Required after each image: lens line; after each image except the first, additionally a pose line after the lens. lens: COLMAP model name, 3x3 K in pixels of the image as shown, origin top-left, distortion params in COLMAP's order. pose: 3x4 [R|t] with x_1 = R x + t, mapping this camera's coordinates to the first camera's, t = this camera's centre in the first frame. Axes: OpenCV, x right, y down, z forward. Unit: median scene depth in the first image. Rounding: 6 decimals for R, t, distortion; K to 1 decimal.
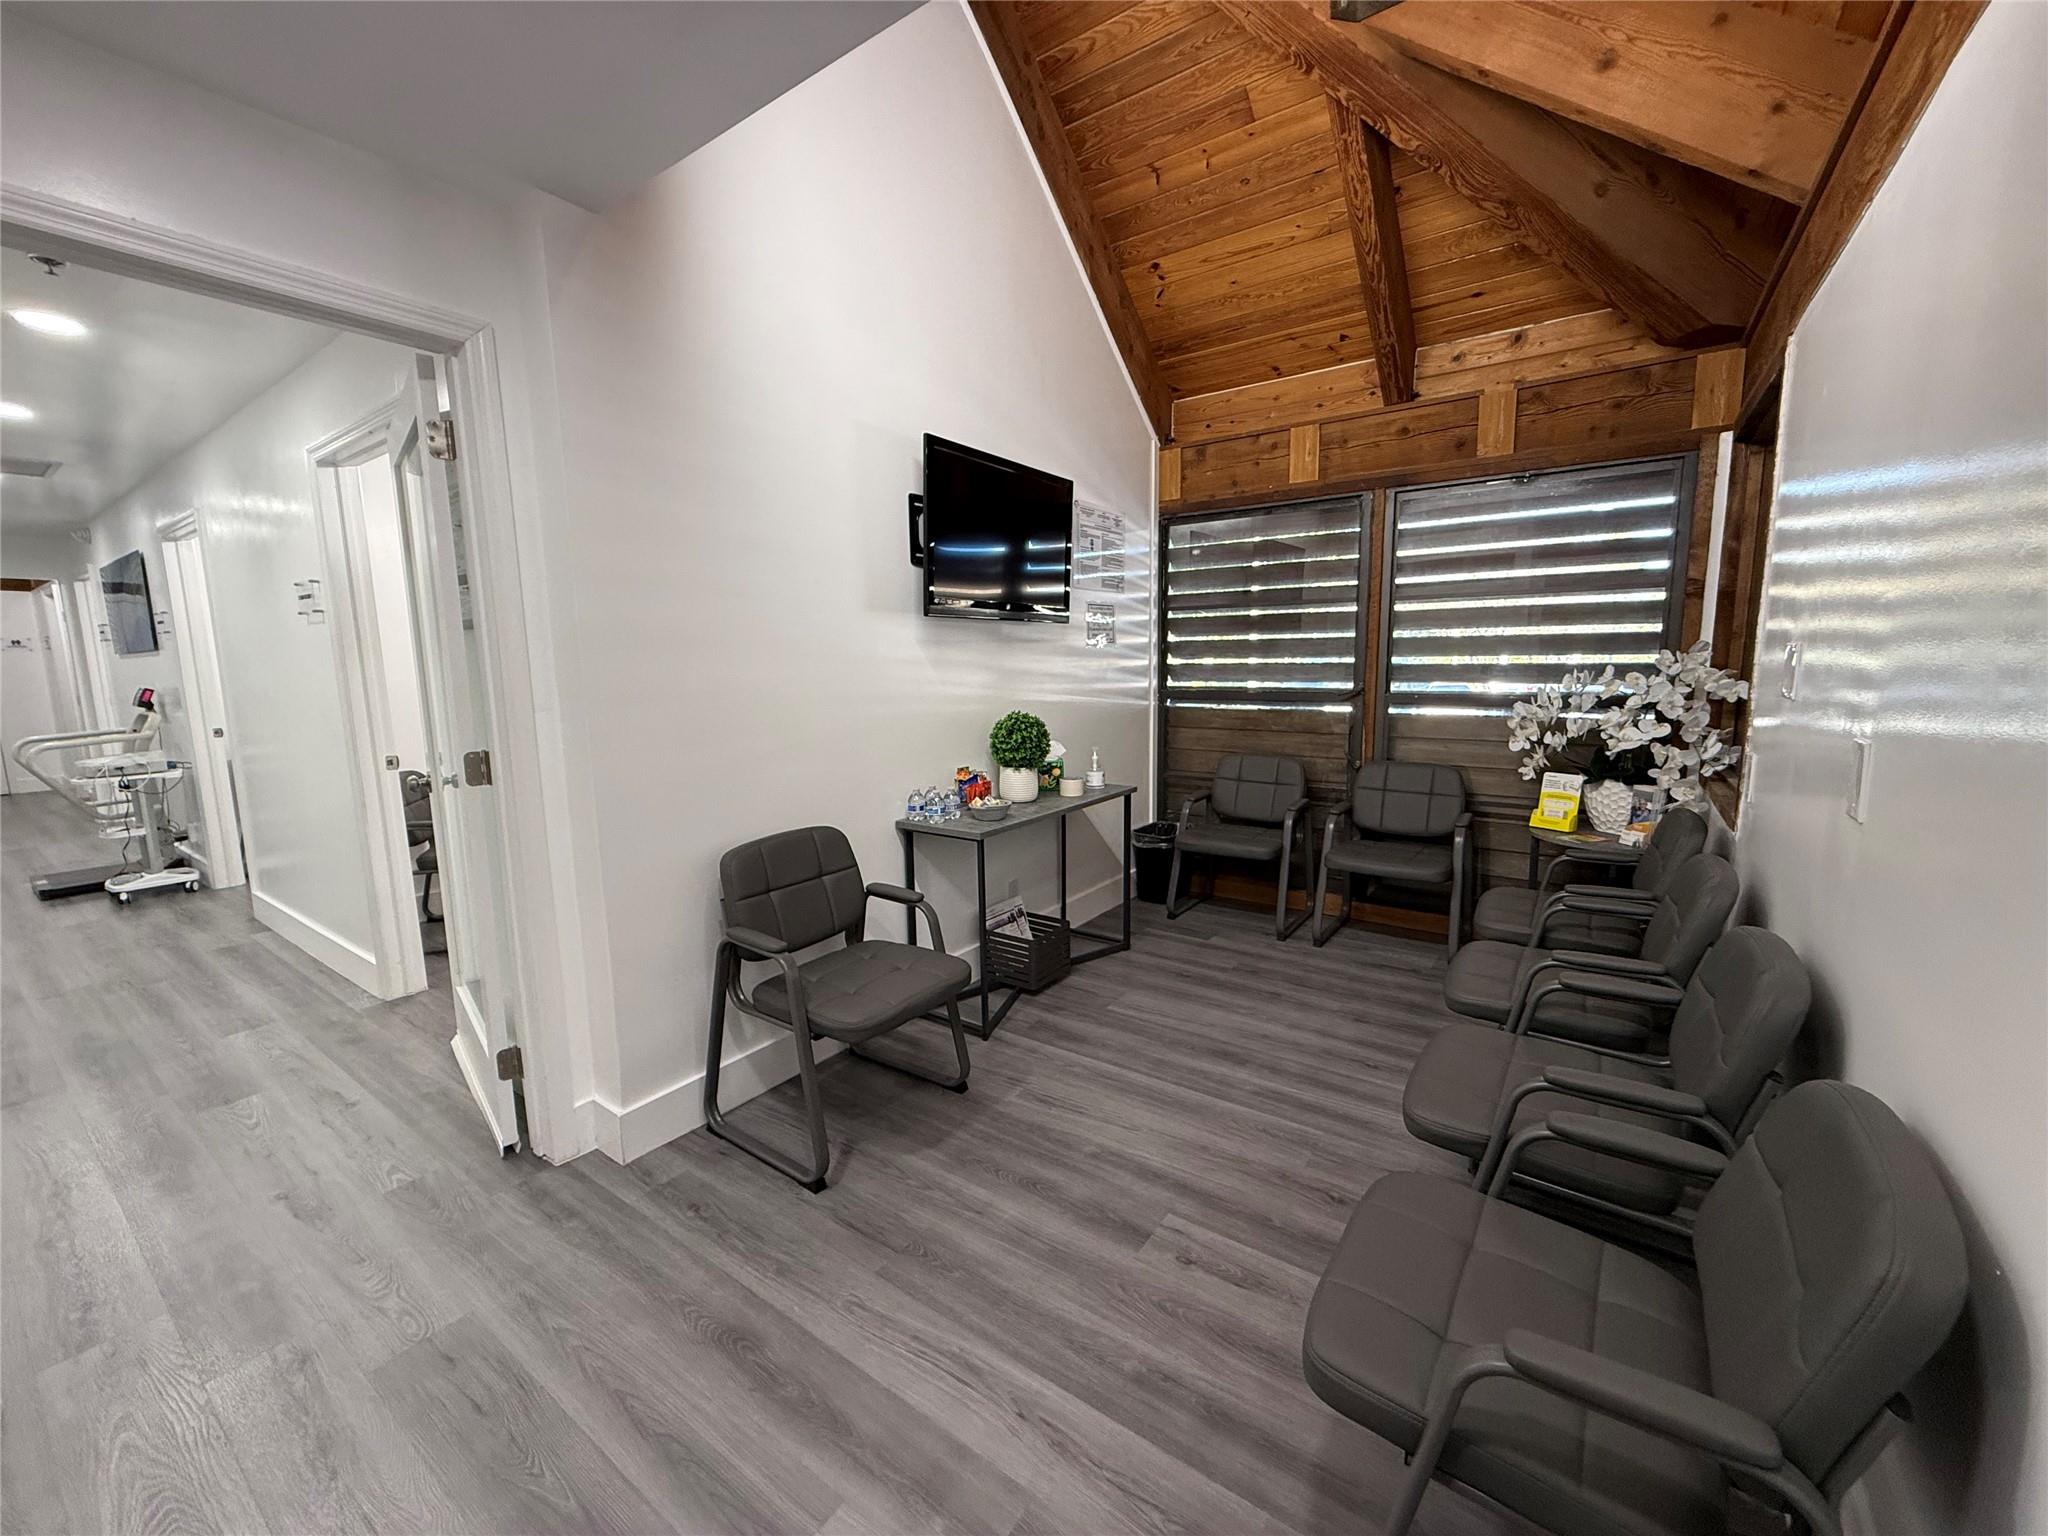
lens RADIAL K [[813.0, 0, 1021.3], [0, 813.0, 769.8], [0, 0, 1]] dist [0.000315, 0.000162]
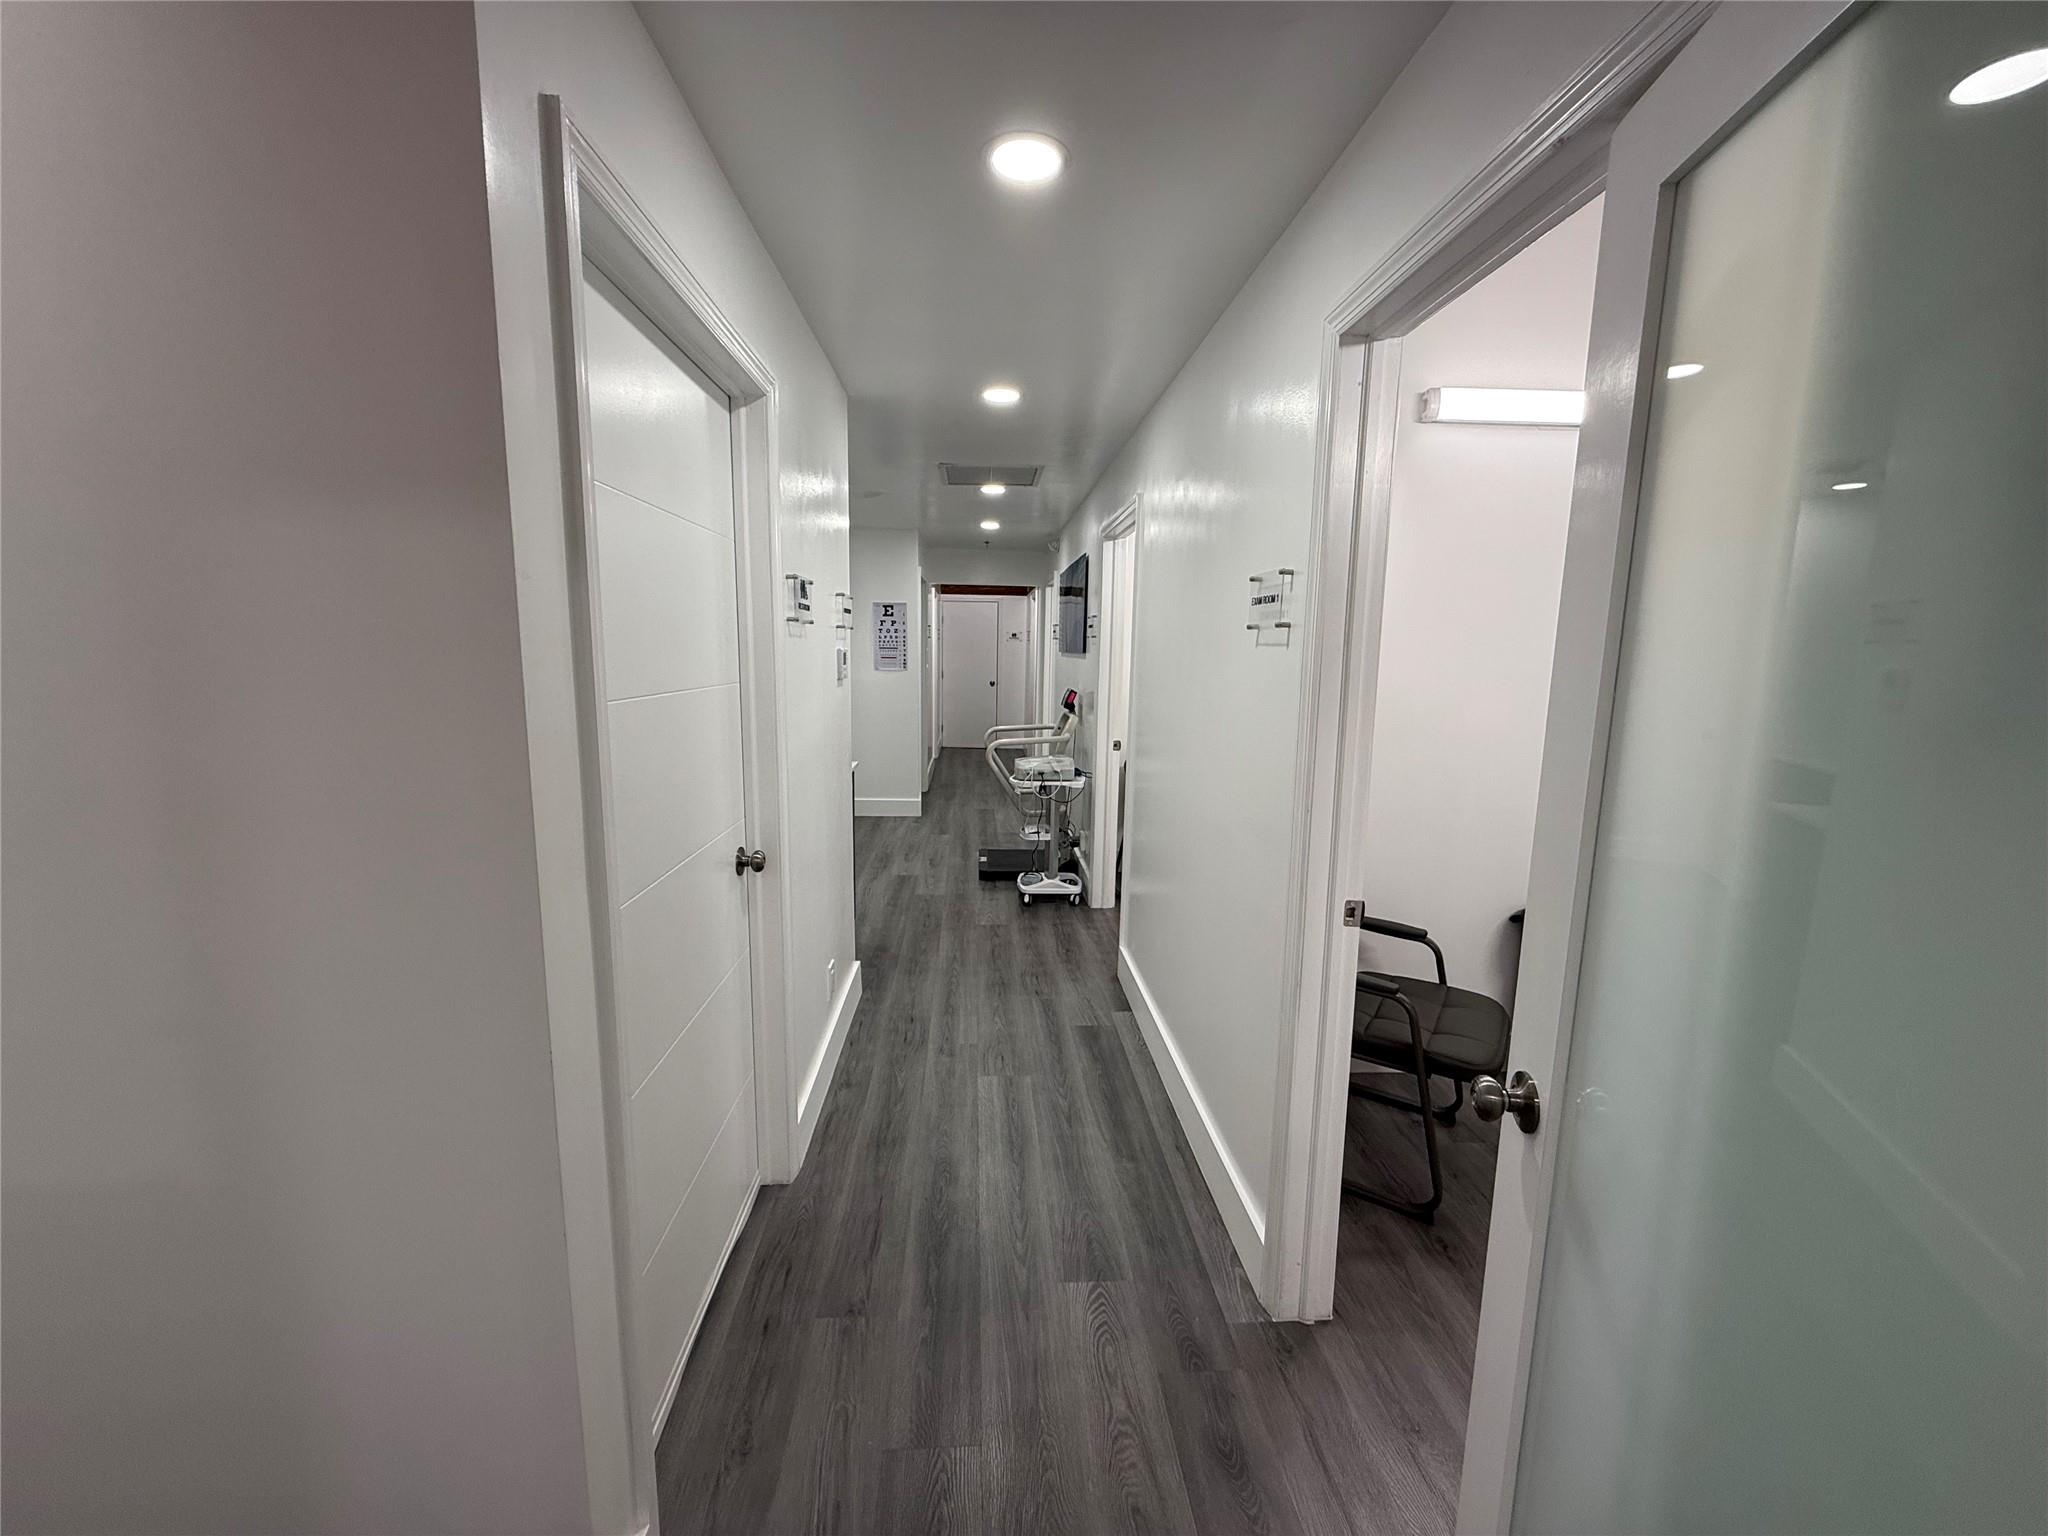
lens RADIAL K [[813.0, 0, 1020.8], [0, 813.0, 767.2], [0, 0, 1]] dist [0.000315, 0.000162]
pose [[0.626751, 0.141712, -0.766225, -0.359454], [-0.135152, 0.988190, 0.072214, -0.076835], [0.767410, 0.058297, 0.638501, 0.341708]]
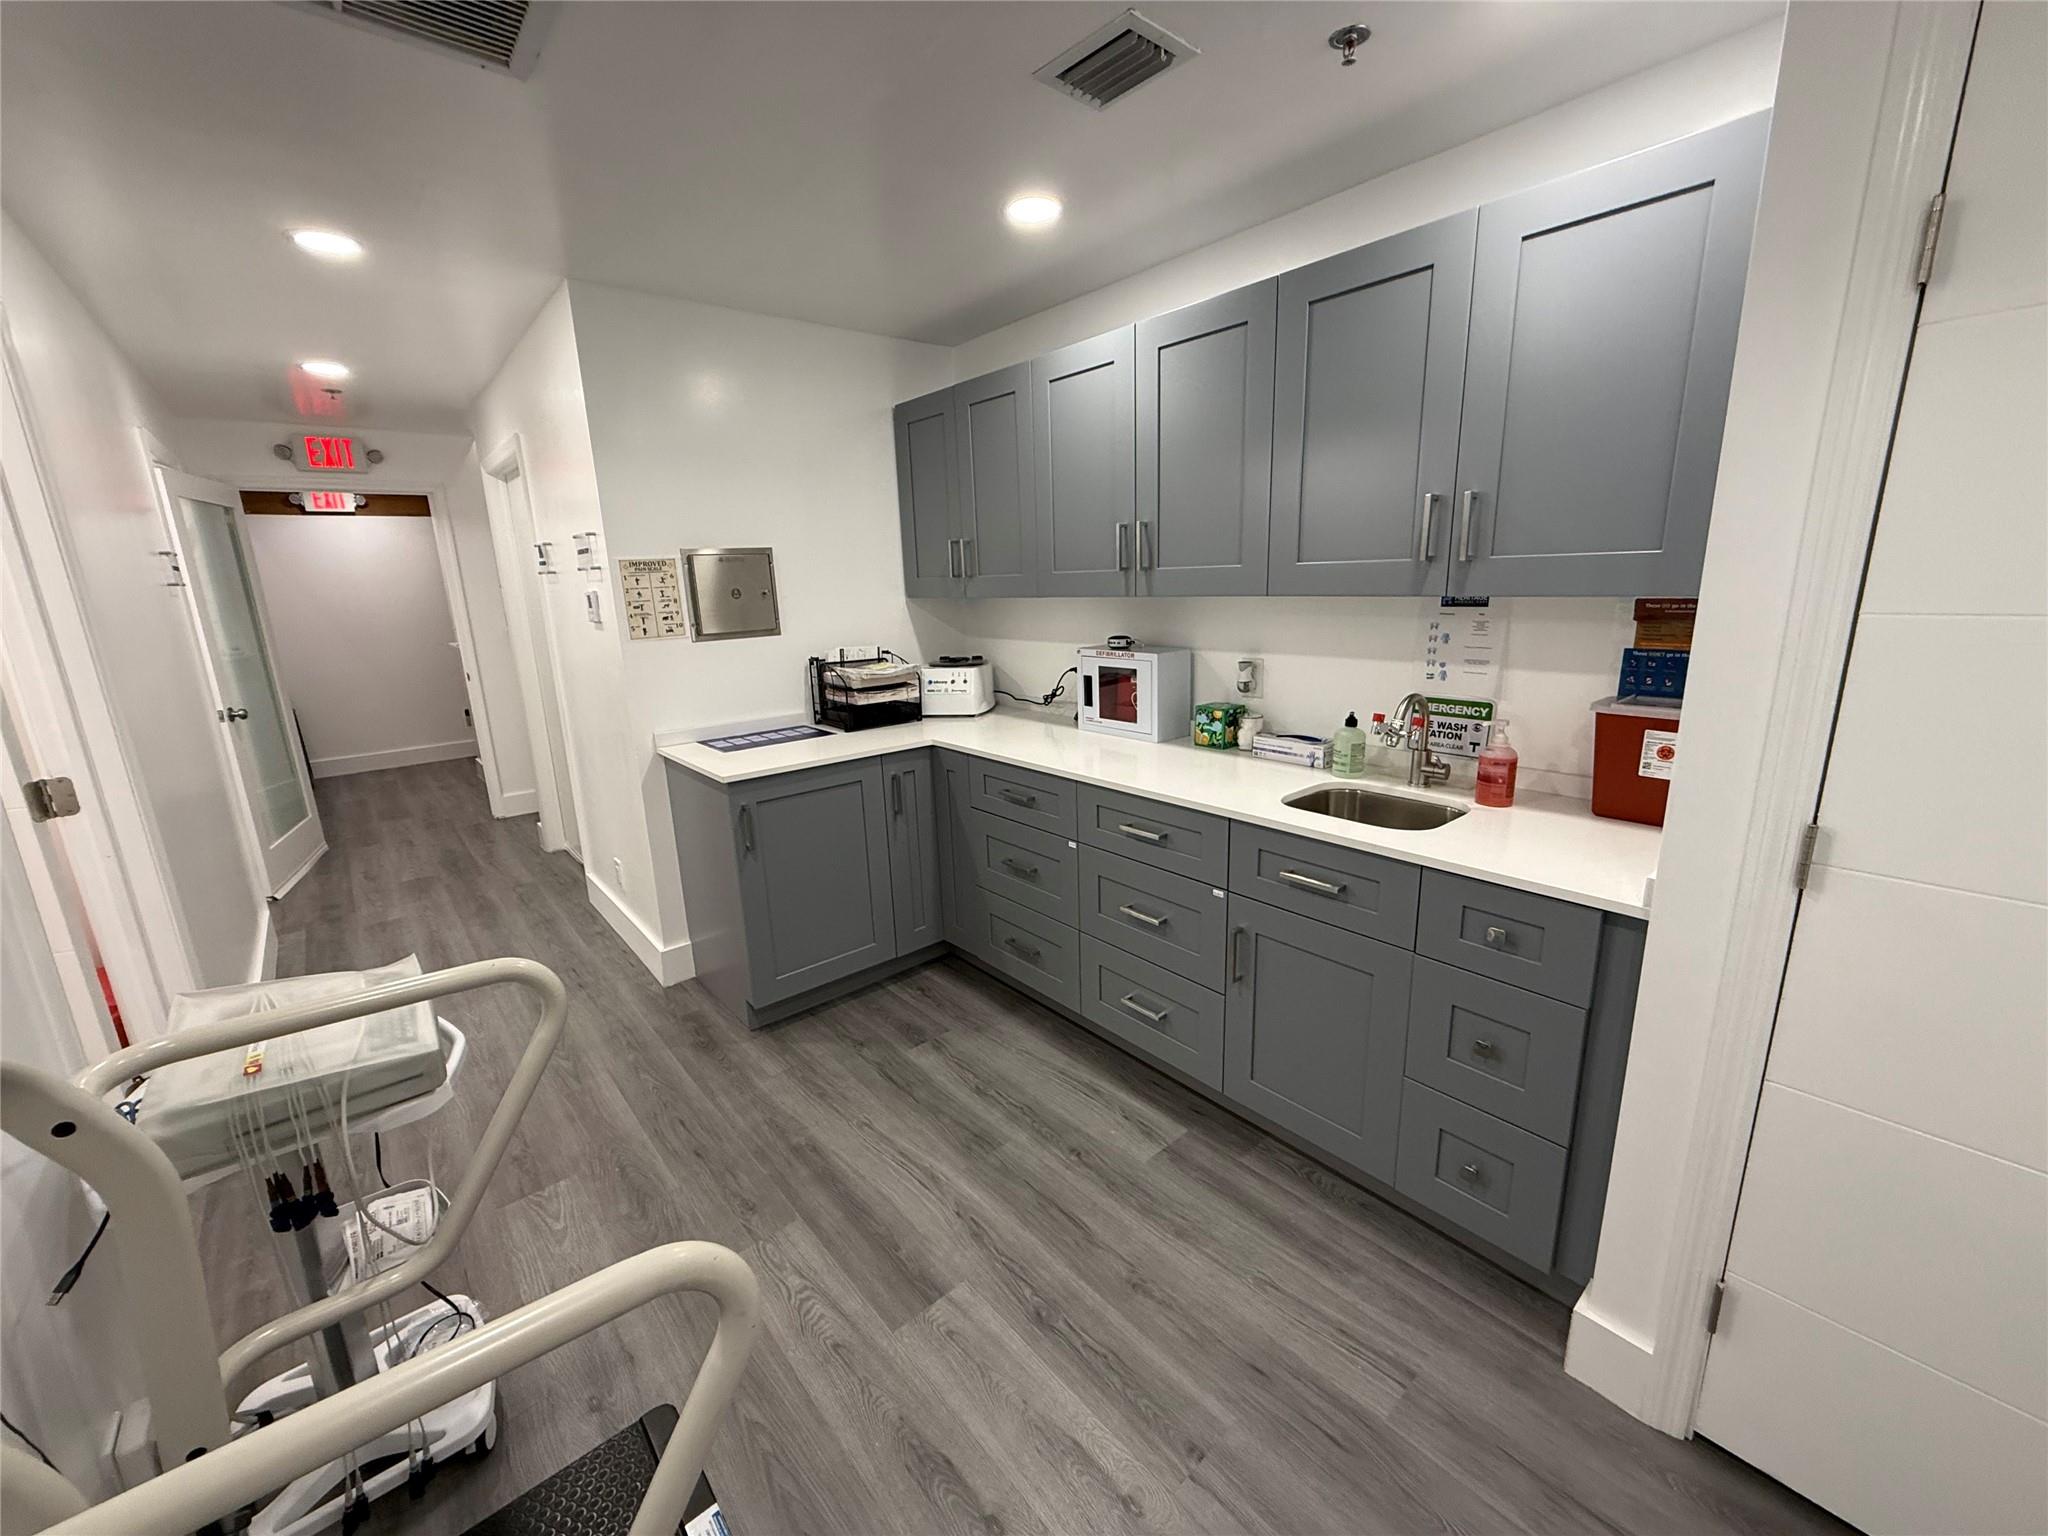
lens RADIAL K [[813.0, 0, 1022.9], [0, 813.0, 771.6], [0, 0, 1]] dist [0.000315, 0.000162]
pose [[-0.969370, -0.011080, 0.245355, -1.422520], [0.080306, 0.929773, 0.359268, -0.171816], [-0.232106, 0.367967, -0.900404, 1.170256]]
